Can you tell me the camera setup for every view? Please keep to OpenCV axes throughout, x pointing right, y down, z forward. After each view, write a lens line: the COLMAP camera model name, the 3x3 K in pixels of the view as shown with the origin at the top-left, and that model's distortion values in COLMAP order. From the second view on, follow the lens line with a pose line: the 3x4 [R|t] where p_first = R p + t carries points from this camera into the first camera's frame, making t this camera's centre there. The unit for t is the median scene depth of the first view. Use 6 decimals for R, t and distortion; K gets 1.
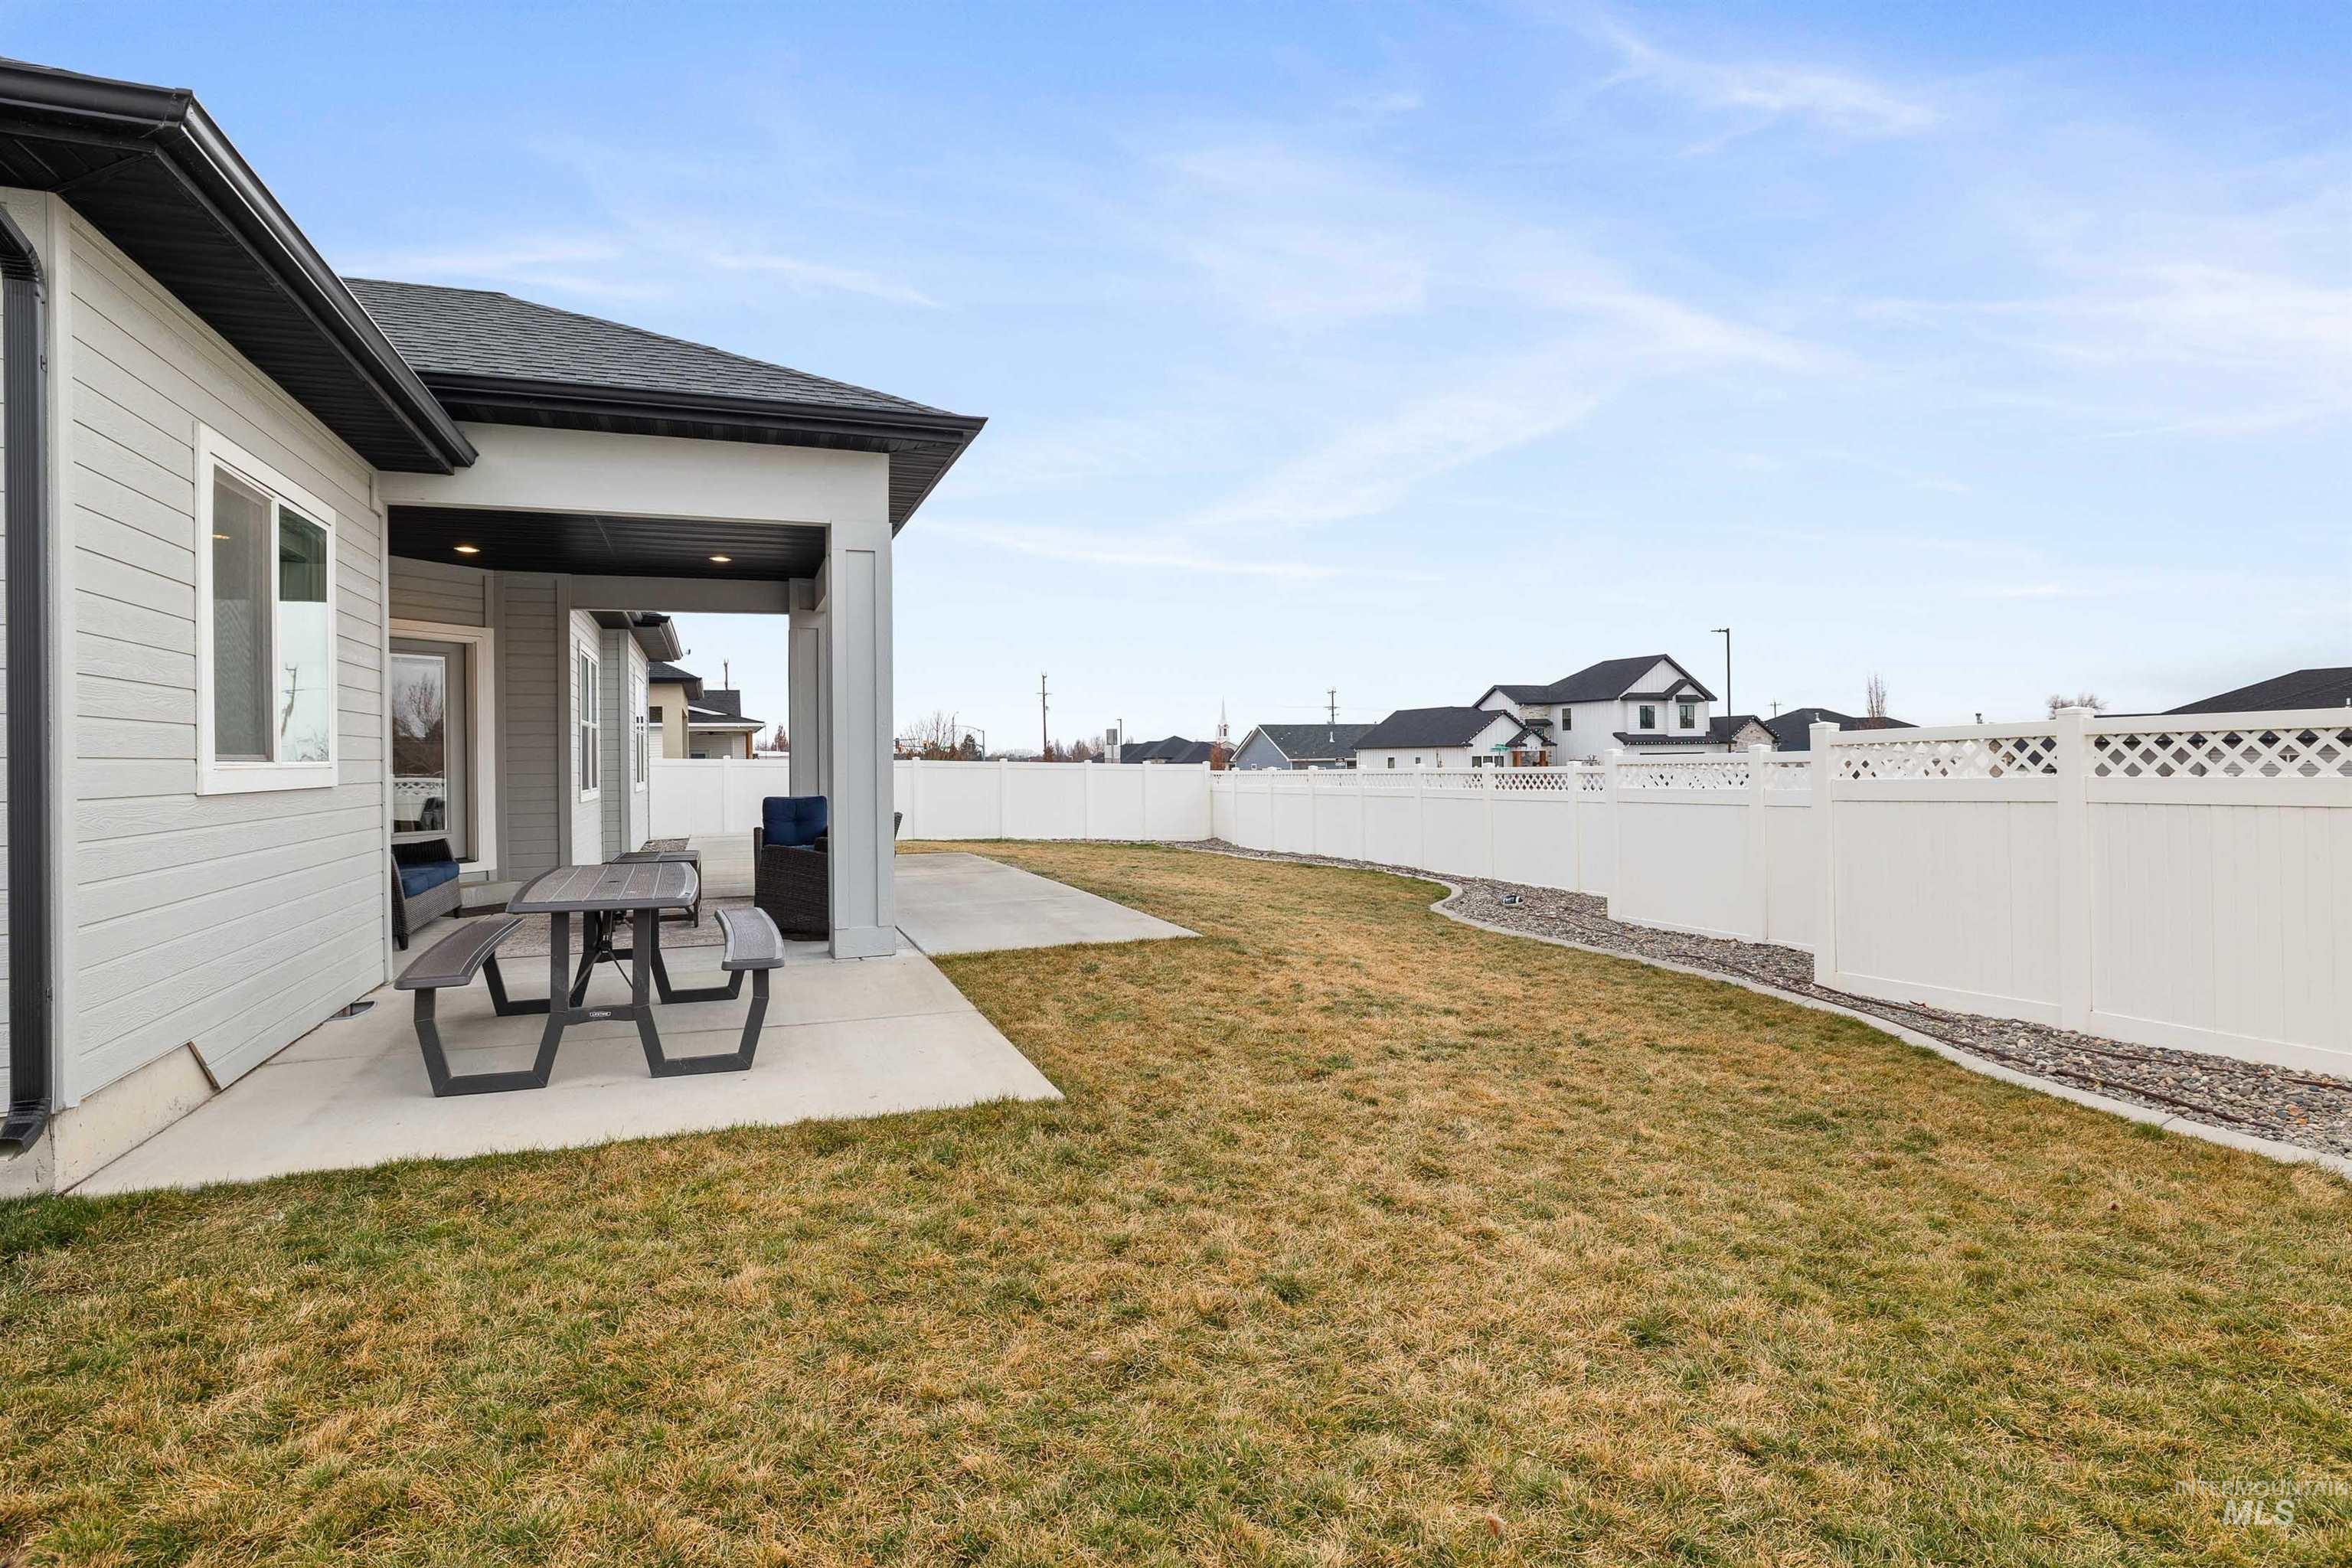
lens RADIAL K [[1191.0, 0, 1174.0], [0, 1191.0, 765.6], [0, 0, 1]] dist [-0.003490, 0.000627]
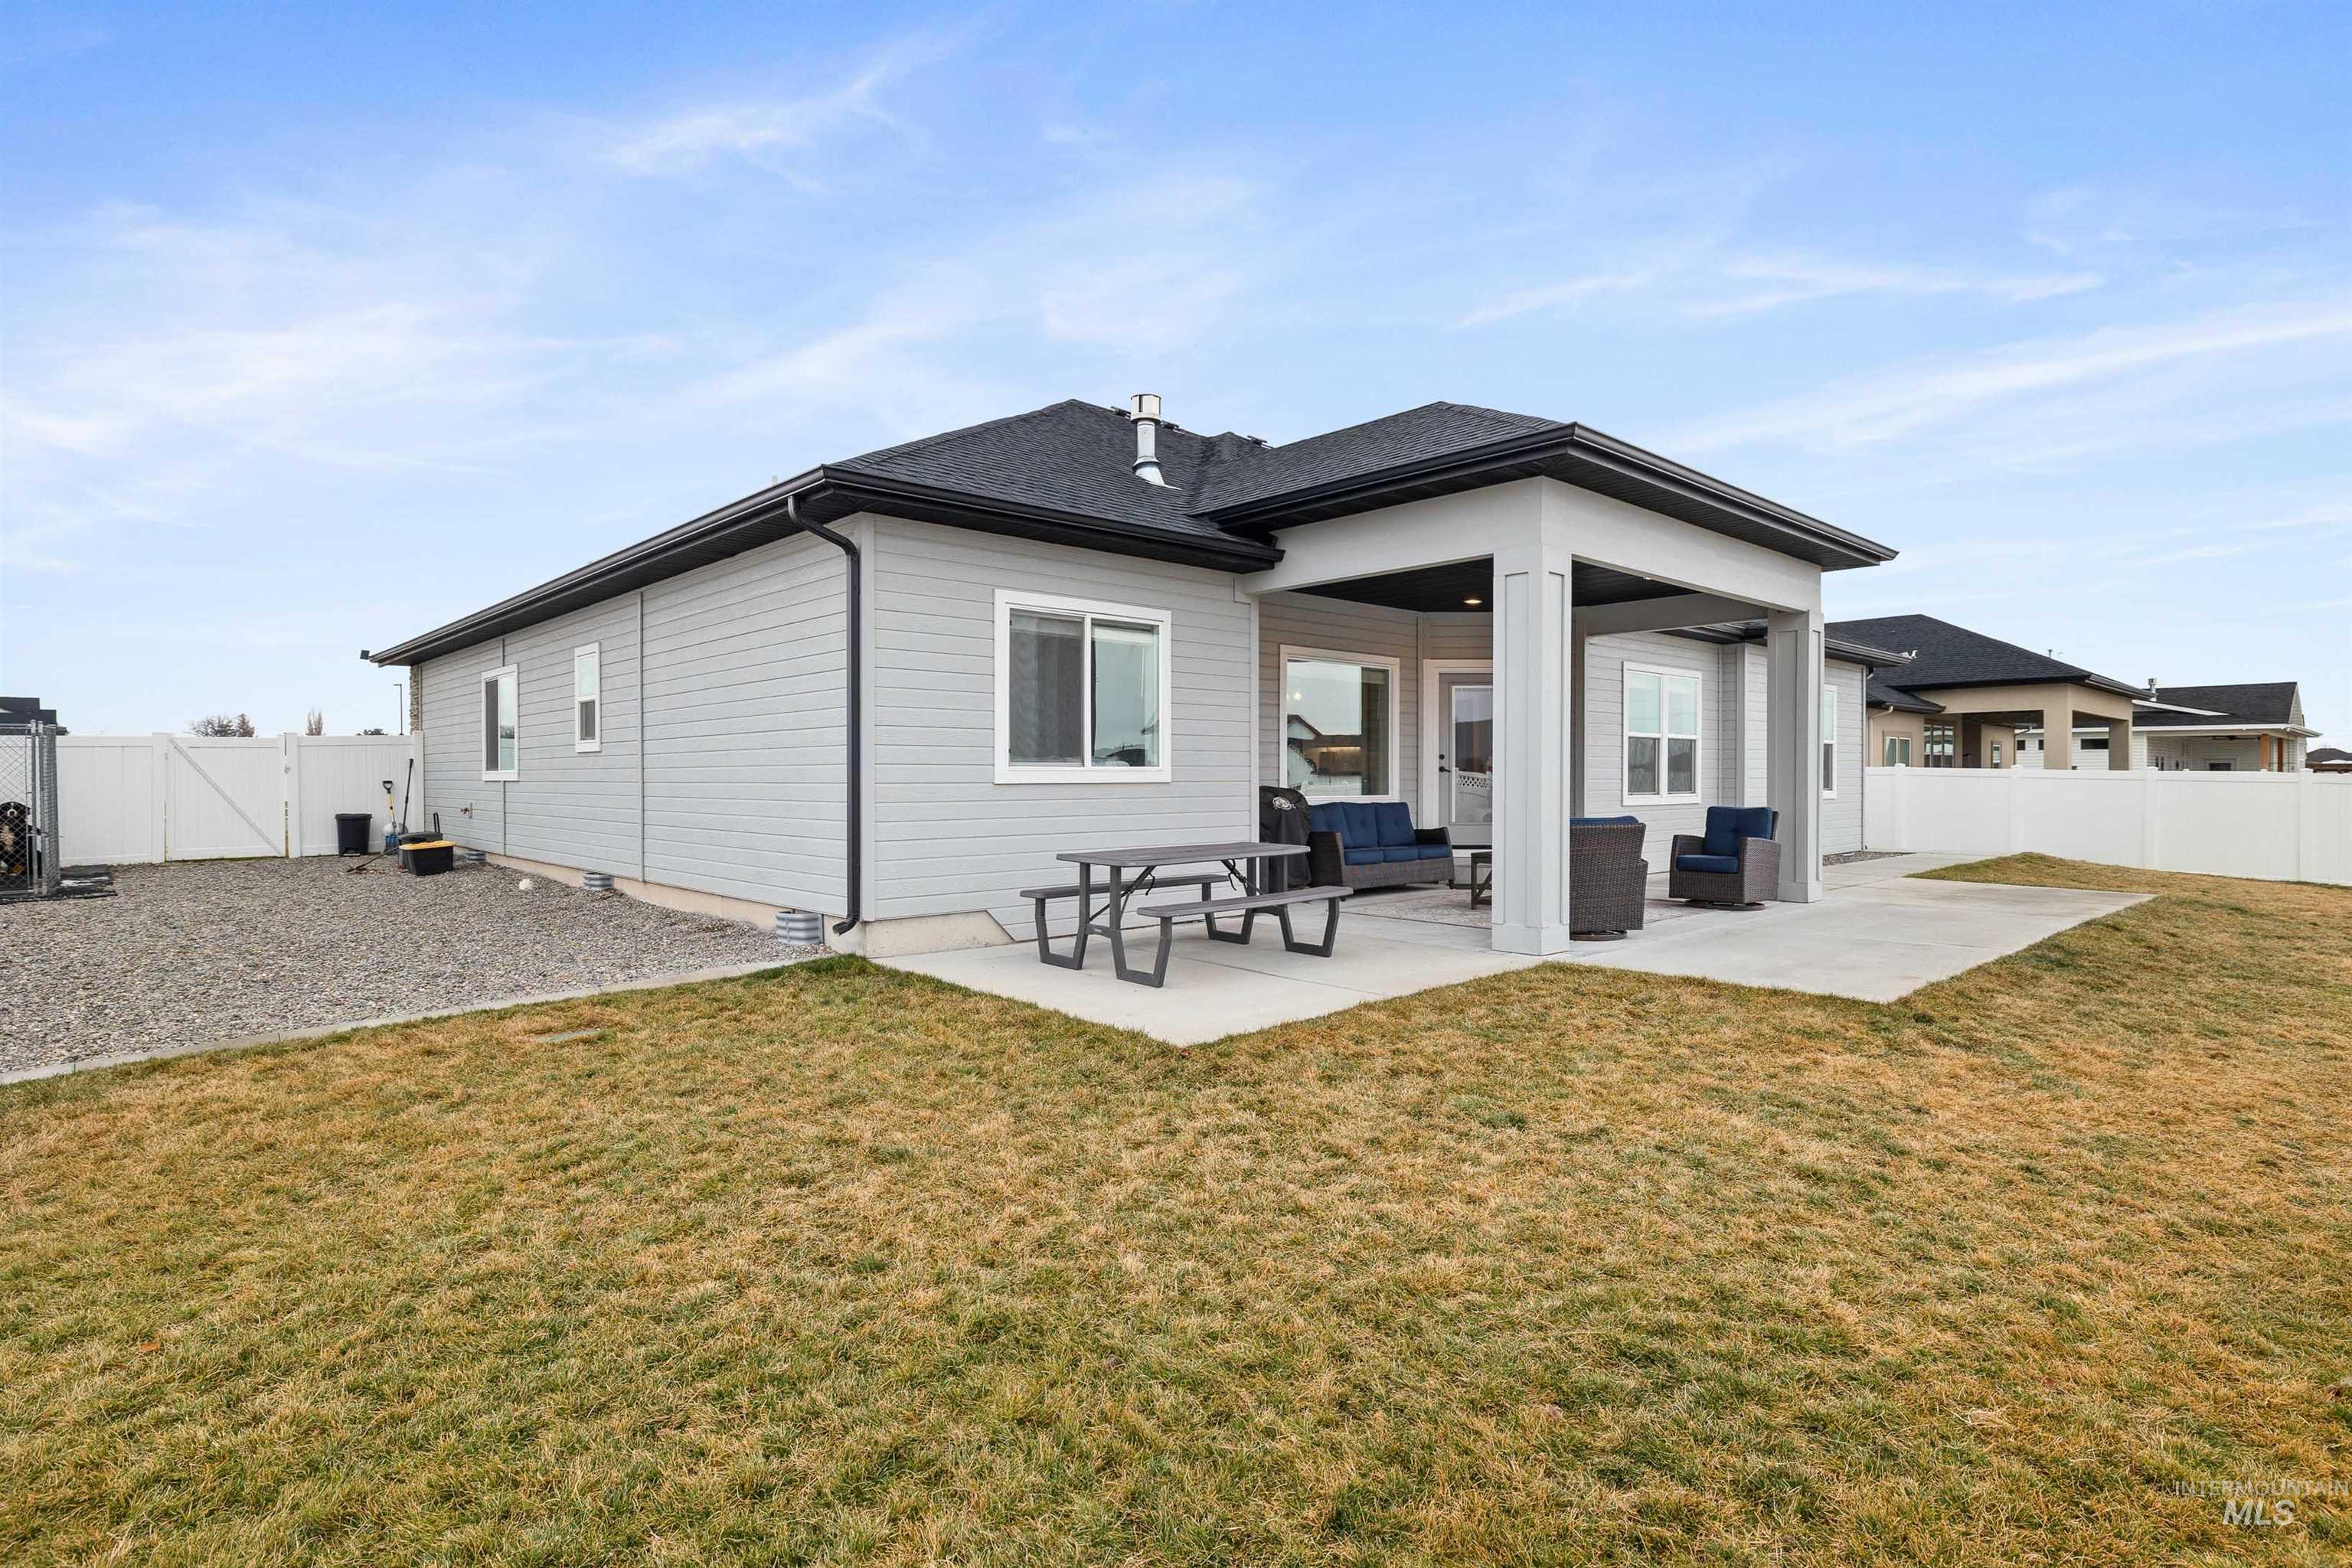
lens RADIAL K [[1191.0, 0, 1167.4], [0, 1191.0, 775.9], [0, 0, 1]] dist [-0.003490, 0.000627]
pose [[0.362911, 0.015396, -0.931696, 0.978282], [-0.013744, 0.999843, 0.011169, -0.011791], [0.931722, 0.008752, 0.363066, 0.513215]]
